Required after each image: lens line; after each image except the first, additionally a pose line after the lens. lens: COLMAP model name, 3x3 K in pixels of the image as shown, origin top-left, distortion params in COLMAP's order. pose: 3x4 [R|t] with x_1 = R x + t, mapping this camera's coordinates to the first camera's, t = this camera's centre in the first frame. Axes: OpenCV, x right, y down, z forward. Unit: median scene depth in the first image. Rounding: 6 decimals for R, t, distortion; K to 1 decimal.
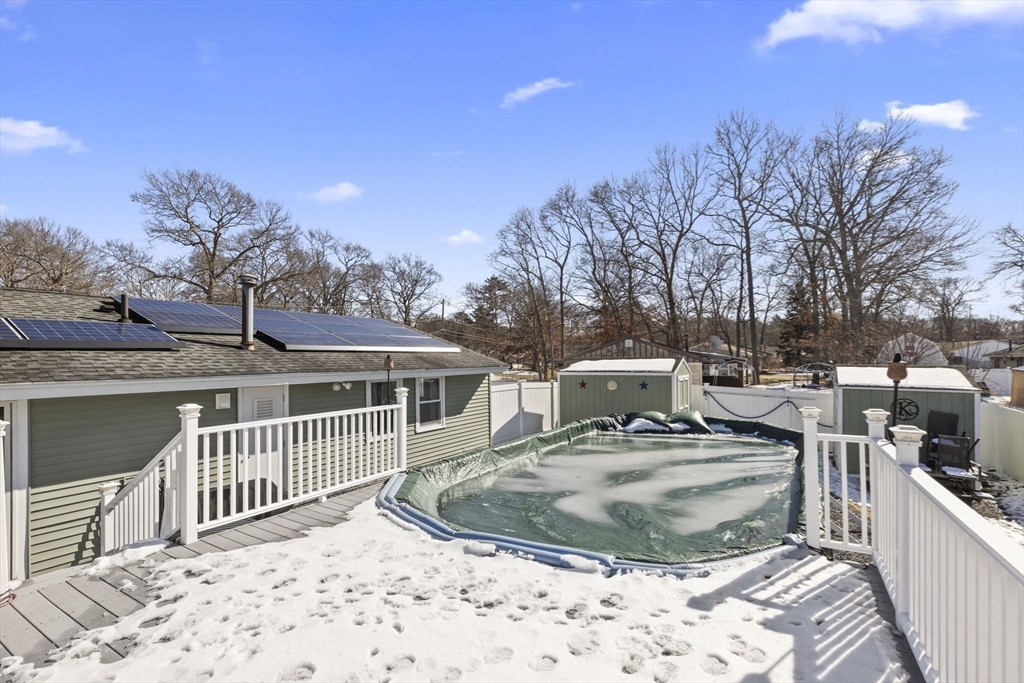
lens RADIAL K [[473.7, 0, 507.1], [0, 473.7, 356.8], [0, 0, 1]] dist [-0.001067, 0.000200]
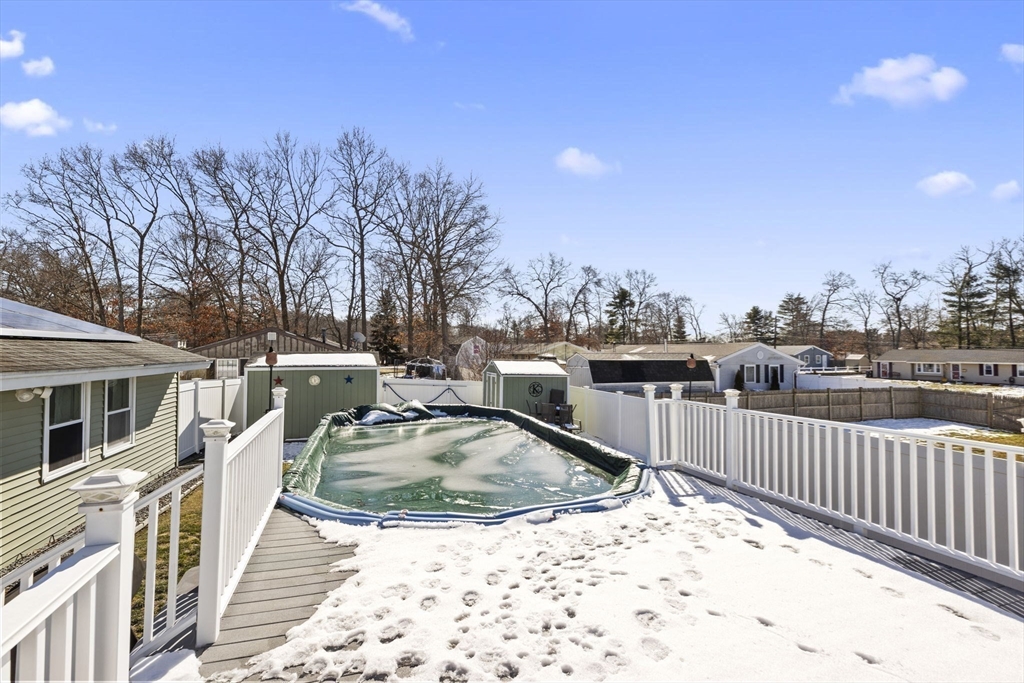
lens RADIAL K [[467.5, 0, 514.6], [0, 467.5, 338.1], [0, 0, 1]] dist [-0.002409, 0.000439]
pose [[0.643846, 0.033618, 0.764416, -0.255028], [-0.012007, 0.999355, -0.033837, 0.000967], [-0.765061, 0.012607, 0.643834, 0.078485]]
